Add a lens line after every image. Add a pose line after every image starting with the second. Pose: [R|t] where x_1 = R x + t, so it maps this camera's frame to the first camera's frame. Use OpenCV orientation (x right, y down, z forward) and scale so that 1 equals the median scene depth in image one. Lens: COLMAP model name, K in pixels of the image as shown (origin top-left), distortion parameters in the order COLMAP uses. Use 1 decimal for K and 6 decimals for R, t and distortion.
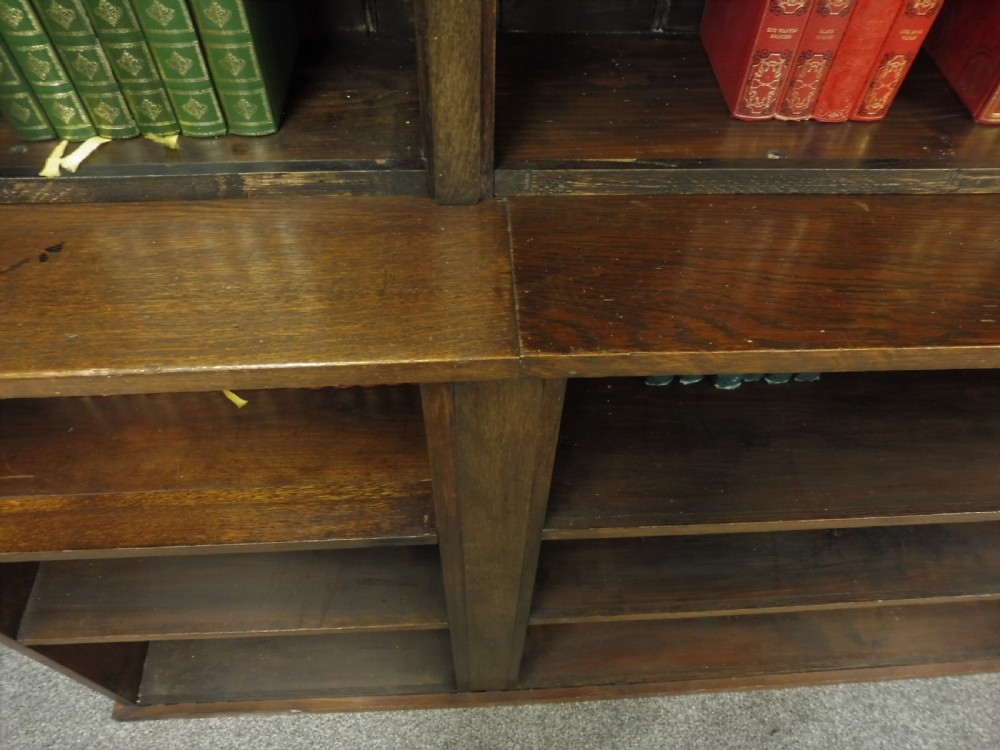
lens RADIAL K [[722.5, 0, 504.4], [0, 722.5, 381.1], [0, 0, 1]] dist [-0.040246, 0.000349]
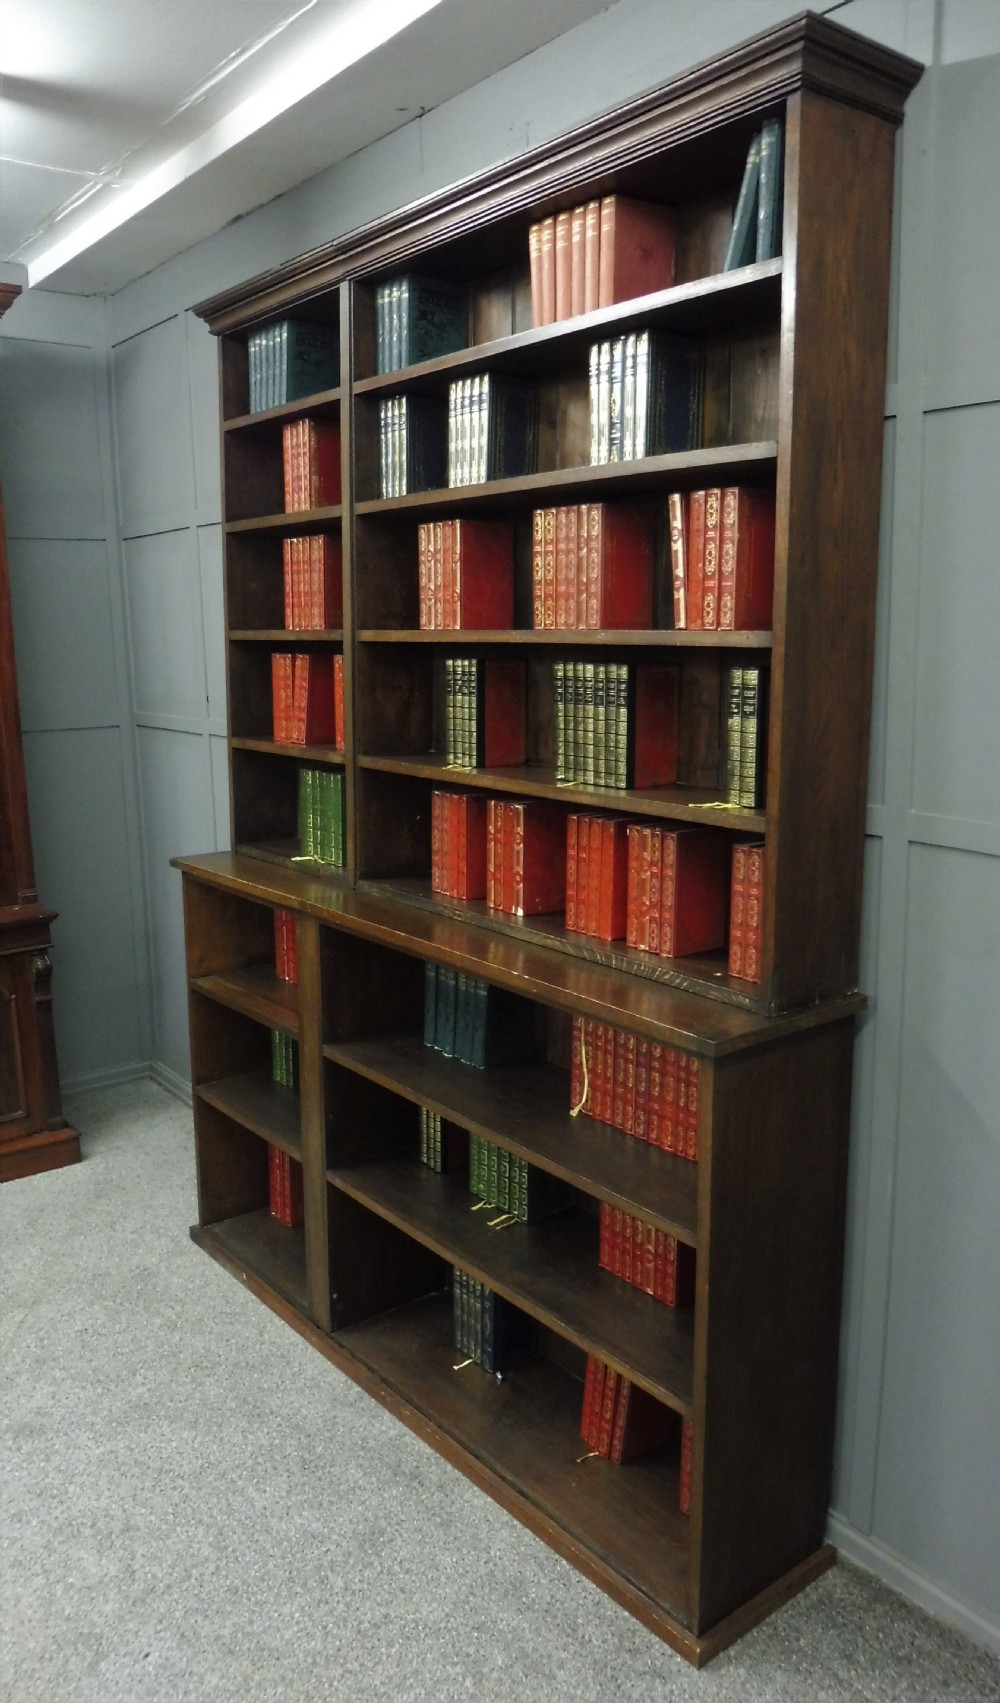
lens RADIAL K [[1251.4, 0, 540.9], [0, 1251.4, 844.2], [0, 0, 1]] dist [-0.043374, 0.012406]
pose [[0.596194, 0.112765, -0.794882, 4.254763], [-0.648807, 0.650826, -0.394303, 1.105515], [0.472866, 0.750806, 0.461181, -1.106968]]
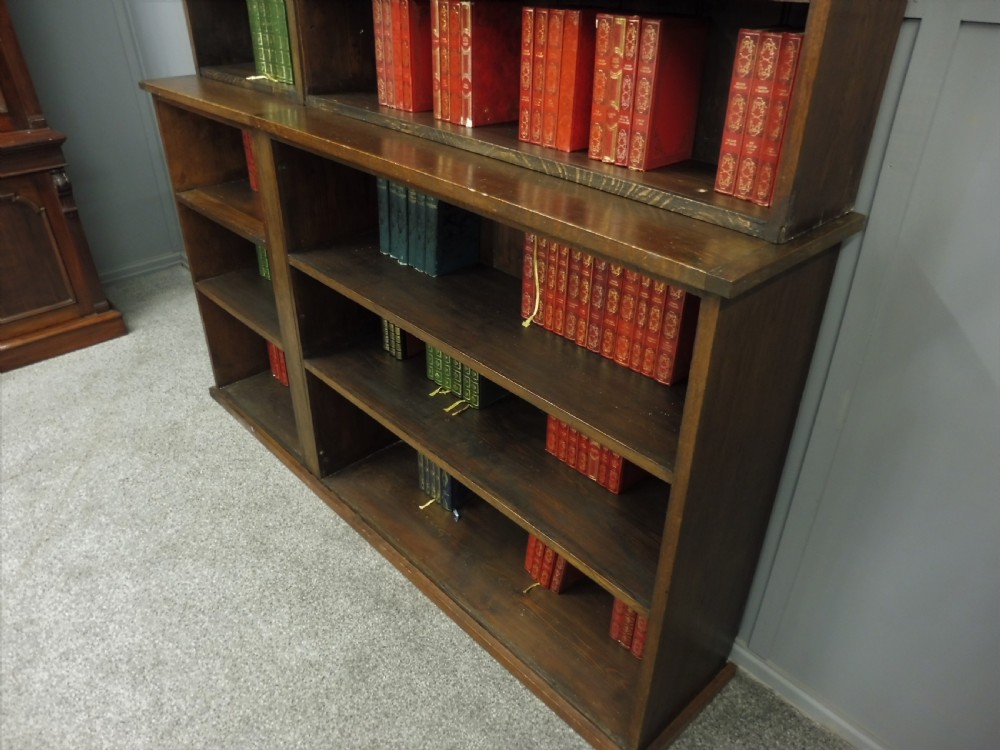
lens RADIAL K [[722.5, 0, 503.0], [0, 722.5, 375.0], [0, 0, 1]] dist [-0.040246, 0.000349]
pose [[0.643094, 0.379822, -0.664955, 2.837725], [-0.623105, 0.764309, -0.166046, 0.590466], [0.445163, 0.521120, 0.728192, -0.257651]]
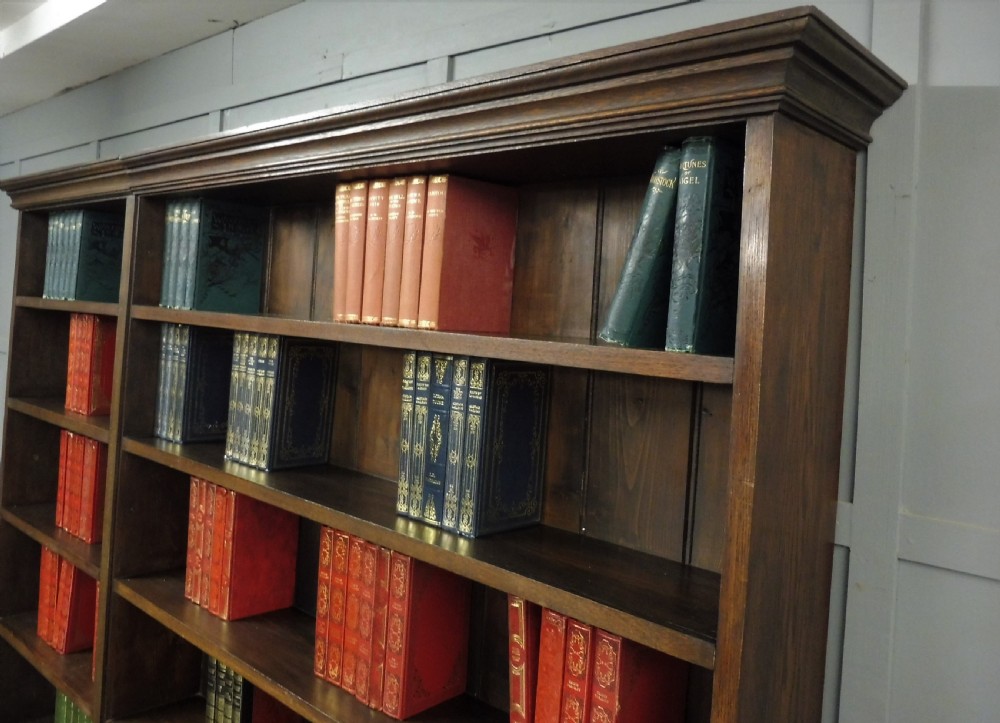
lens RADIAL K [[813.2, 0, 442.3], [0, 813.2, 301.5], [0, 0, 1]] dist [-0.012780, -0.054685]
pose [[0.687852, 0.009615, -0.725787, 2.648472], [-0.616054, 0.536509, -0.576746, -0.452727], [0.383845, 0.843840, 0.374962, -1.213490]]
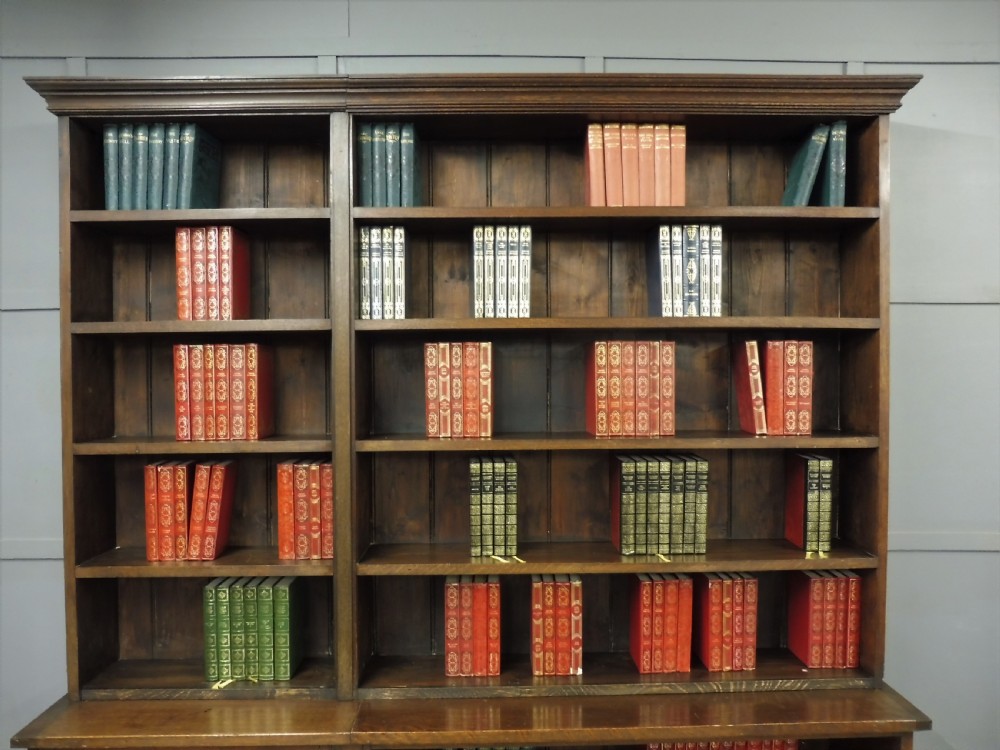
lens RADIAL K [[722.5, 0, 500.9], [0, 722.5, 377.9], [0, 0, 1]] dist [-0.040246, 0.000349]
pose [[0.999266, -0.029819, -0.024057, 0.642671], [-0.001856, 0.589503, -0.807764, 1.261025], [0.038268, 0.807215, 0.589015, -1.671509]]
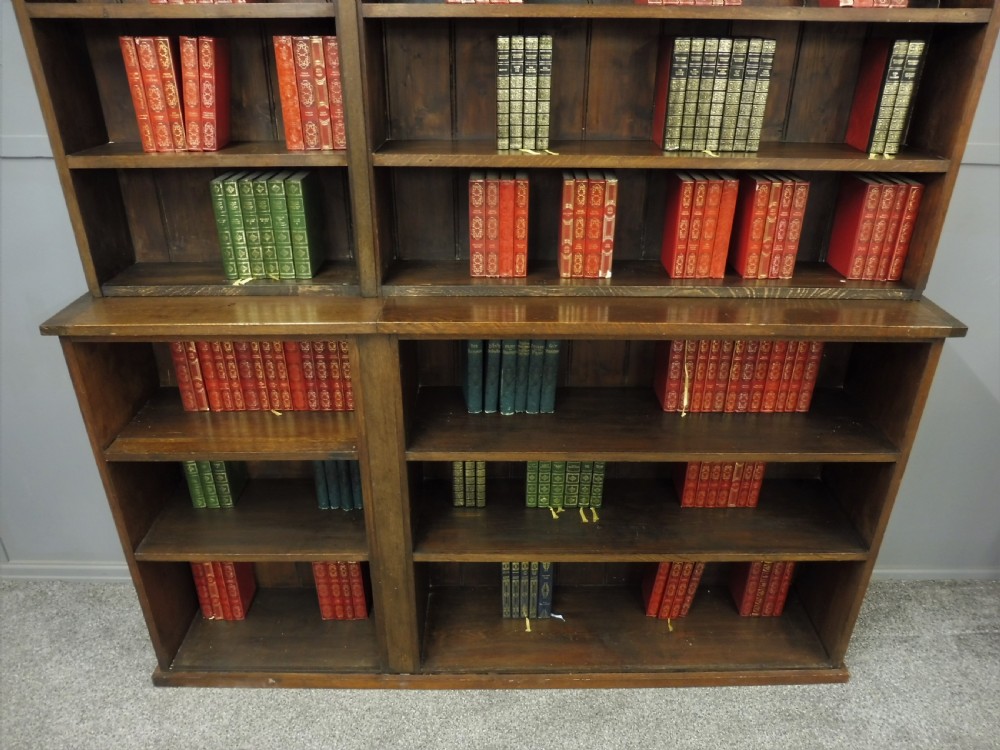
lens RADIAL K [[722.5, 0, 502.3], [0, 722.5, 379.8], [0, 0, 1]] dist [-0.040246, 0.000349]
pose [[0.998696, 0.003343, -0.050950, 0.584533], [-0.026642, 0.885365, -0.464133, 1.303974], [0.043558, 0.464885, 0.884299, -1.318755]]
